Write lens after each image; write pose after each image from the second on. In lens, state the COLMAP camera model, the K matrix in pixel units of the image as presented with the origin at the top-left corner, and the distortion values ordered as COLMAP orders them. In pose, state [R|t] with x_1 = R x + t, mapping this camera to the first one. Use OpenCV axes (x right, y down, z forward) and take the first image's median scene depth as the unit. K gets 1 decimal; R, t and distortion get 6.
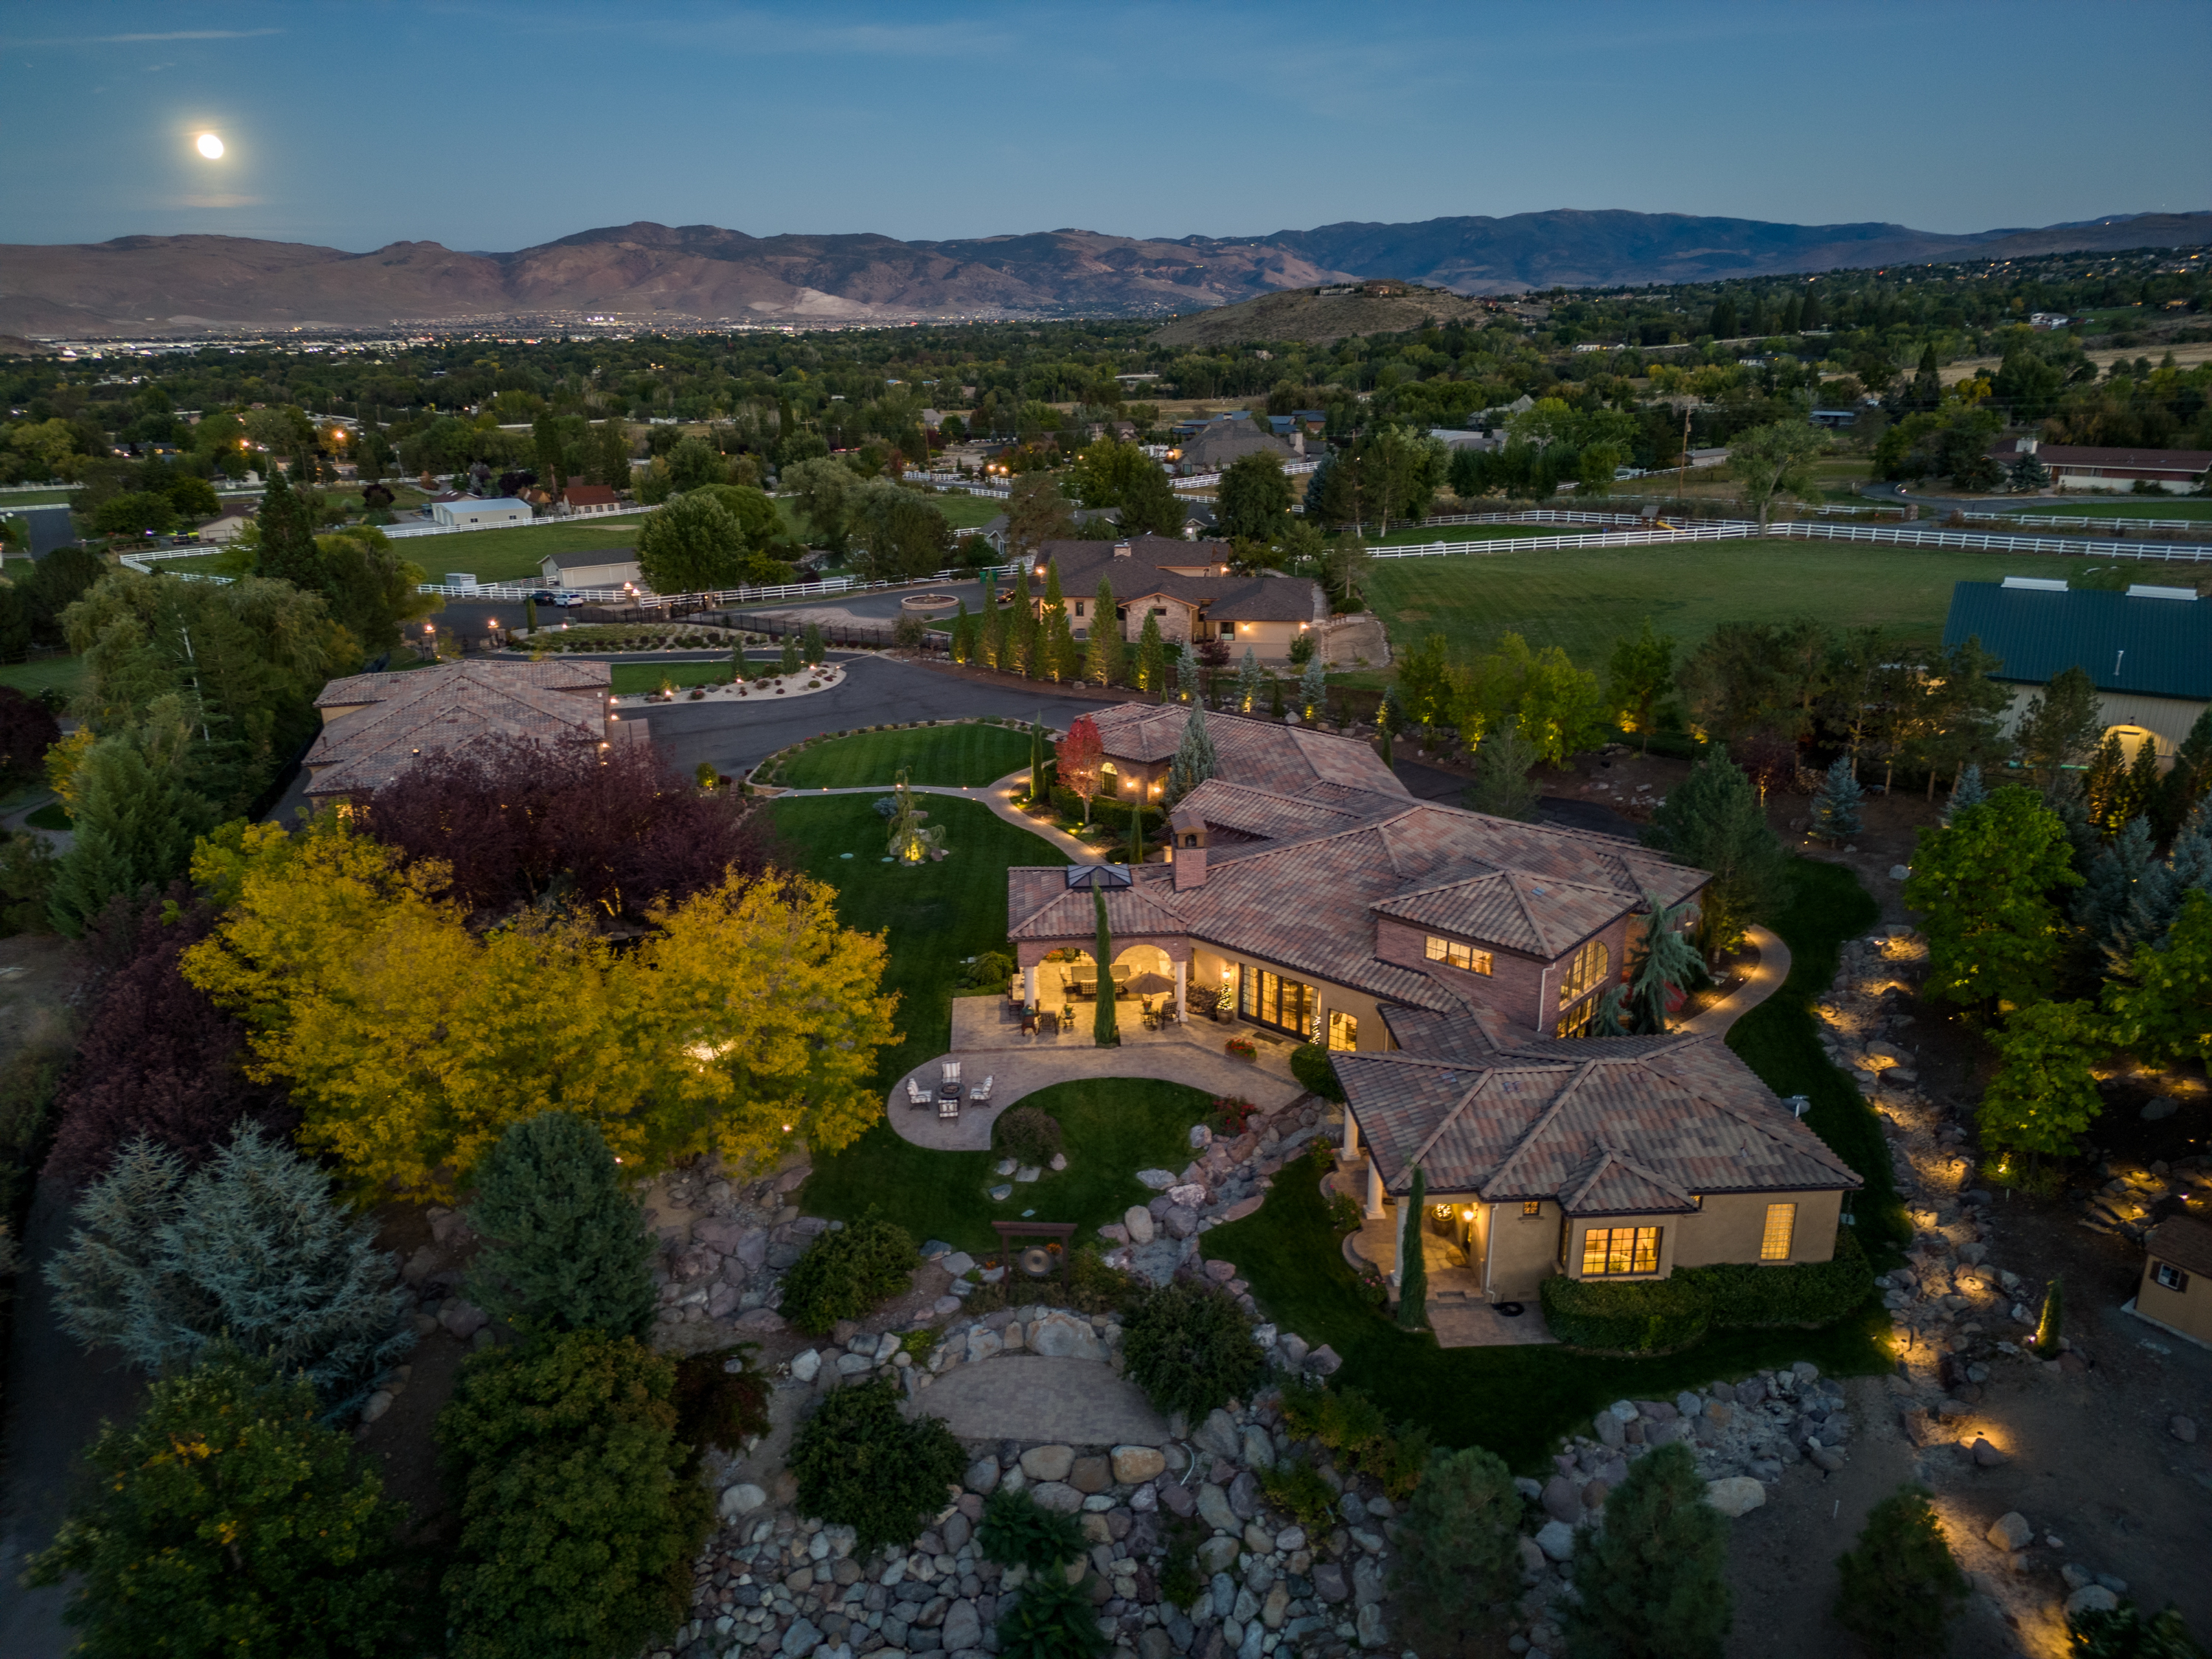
lens RADIAL K [[1555.7, 0, 1106.0], [0, 1555.7, 829.5], [0, 0, 1]] dist [0.105212, -0.152047]
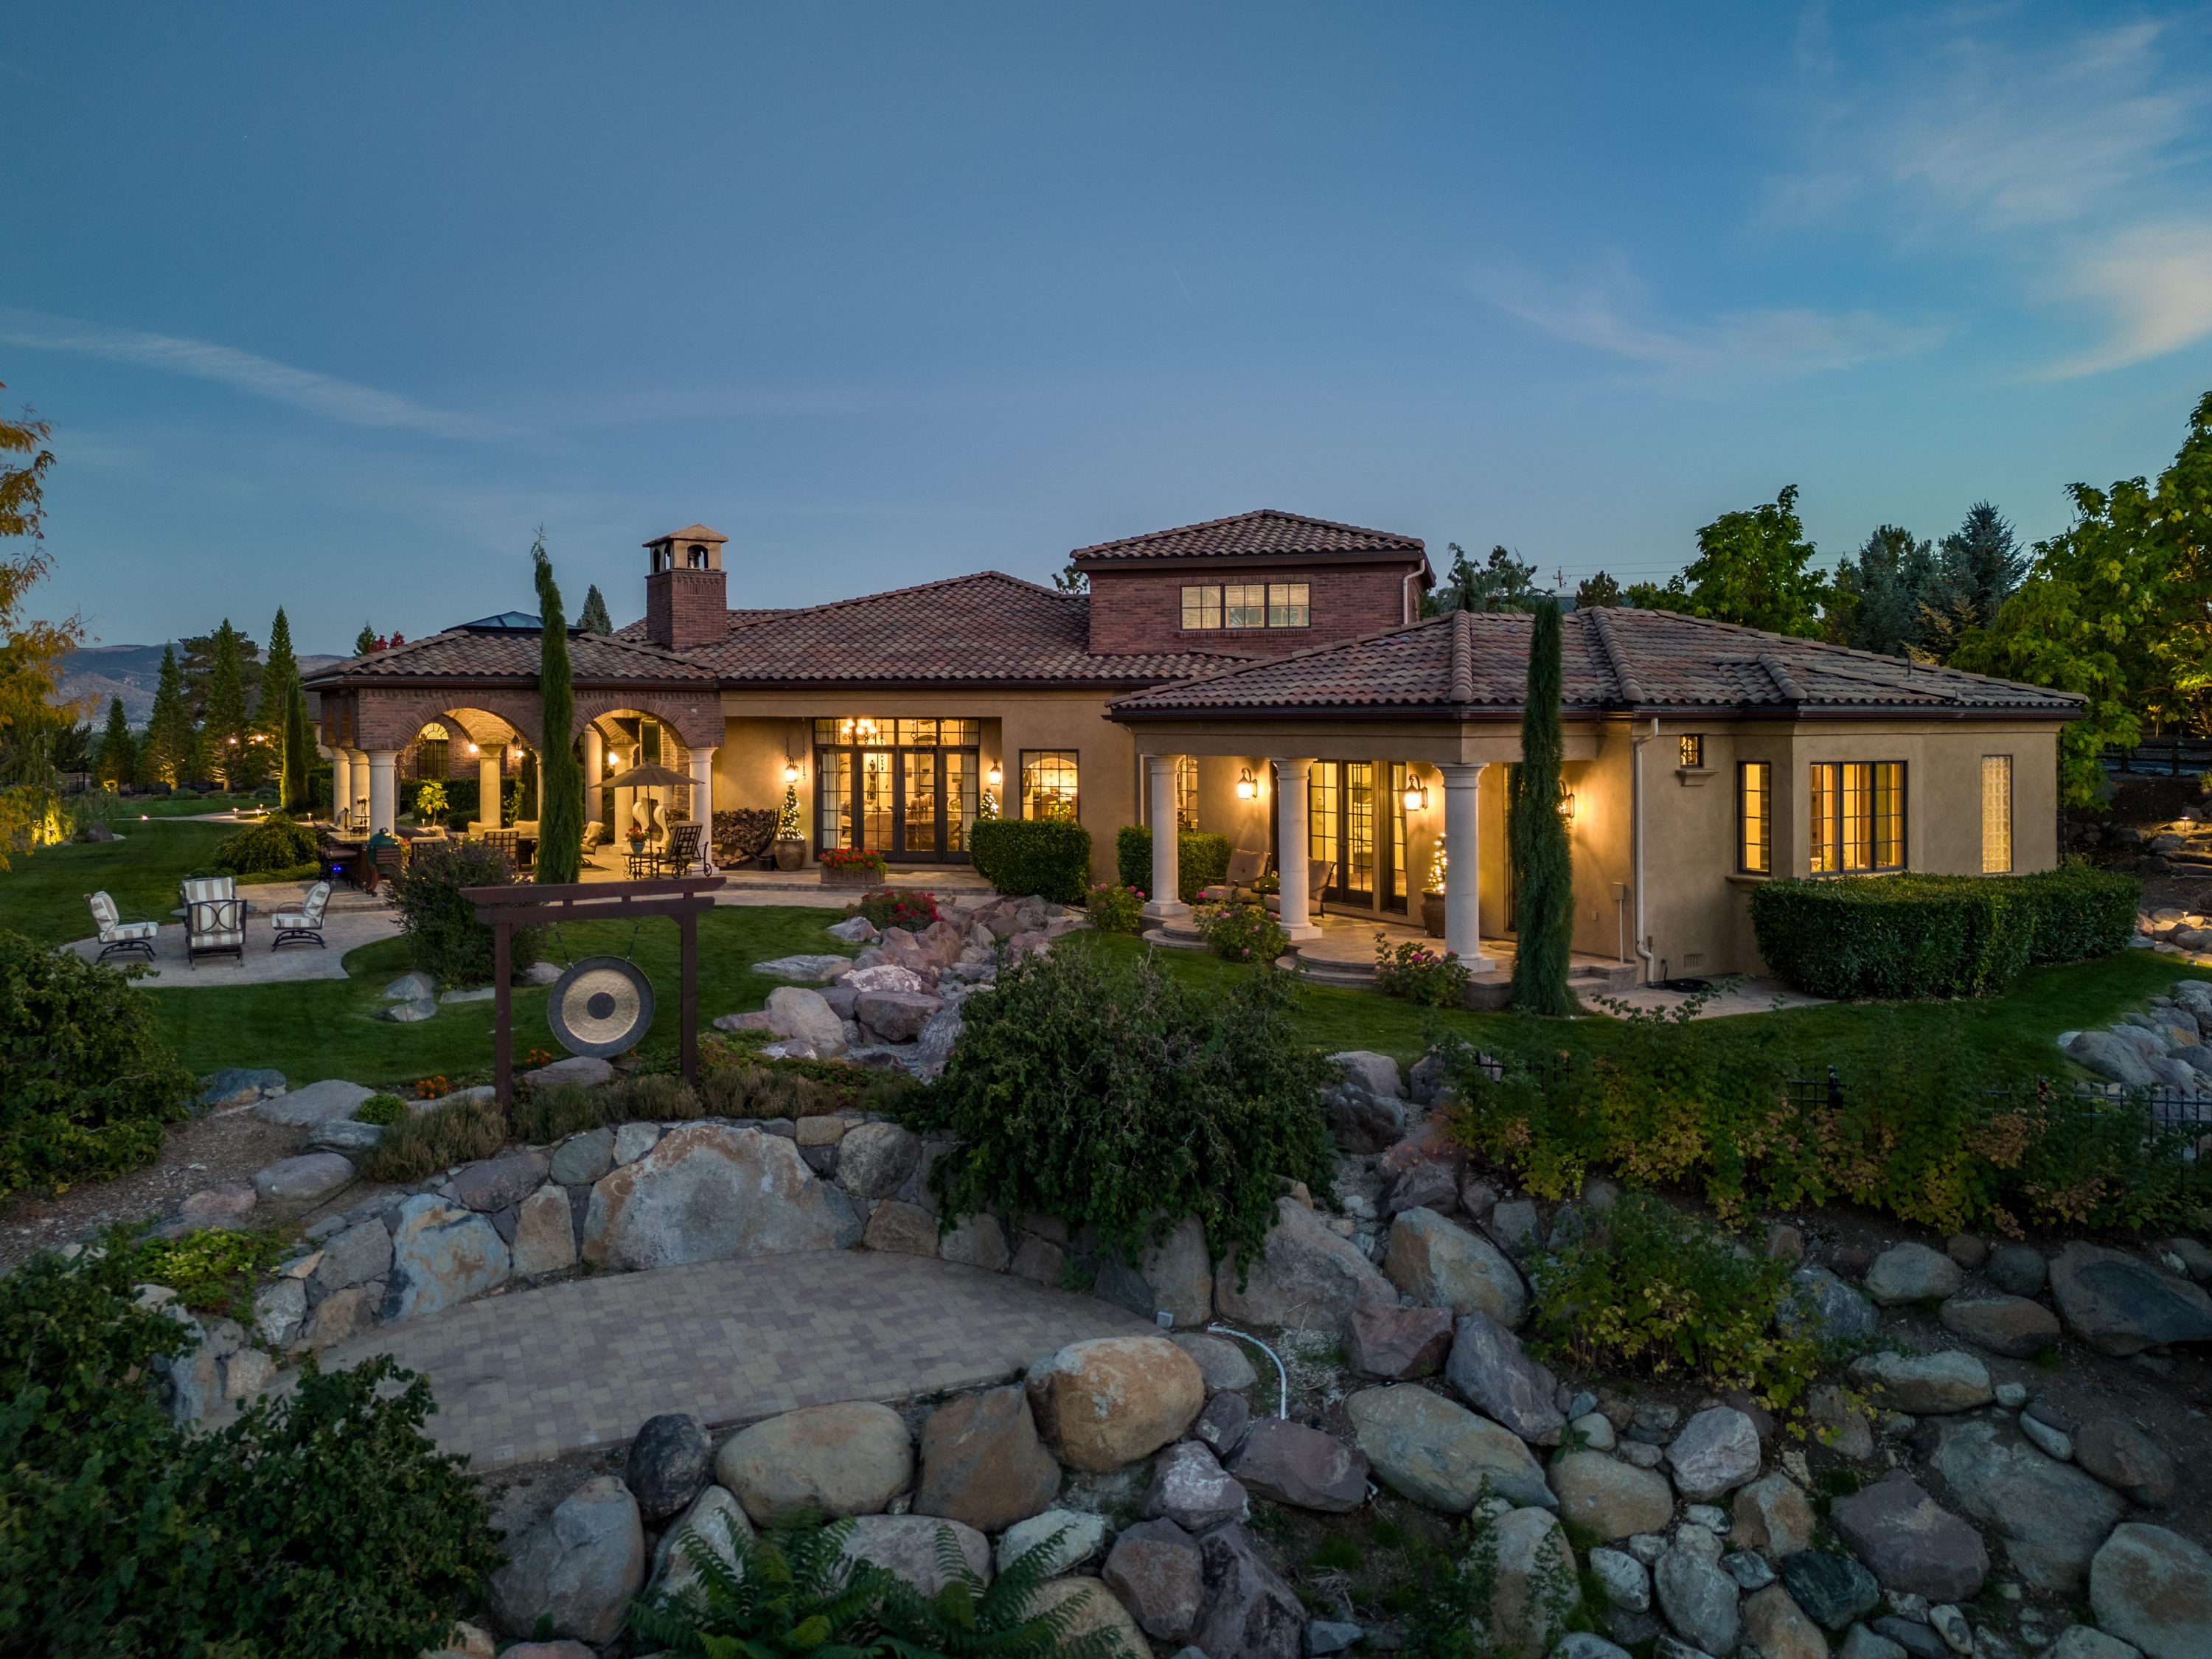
lens RADIAL K [[1567.1, 0, 1104.4], [0, 1567.1, 732.6], [0, 0, 1]] dist [0.104348, -0.113006]
pose [[0.882674, 0.007095, 0.469932, -0.112323], [0.144633, 0.947262, -0.285966, 0.339393], [-0.447178, 0.320382, 0.835097, 0.656495]]
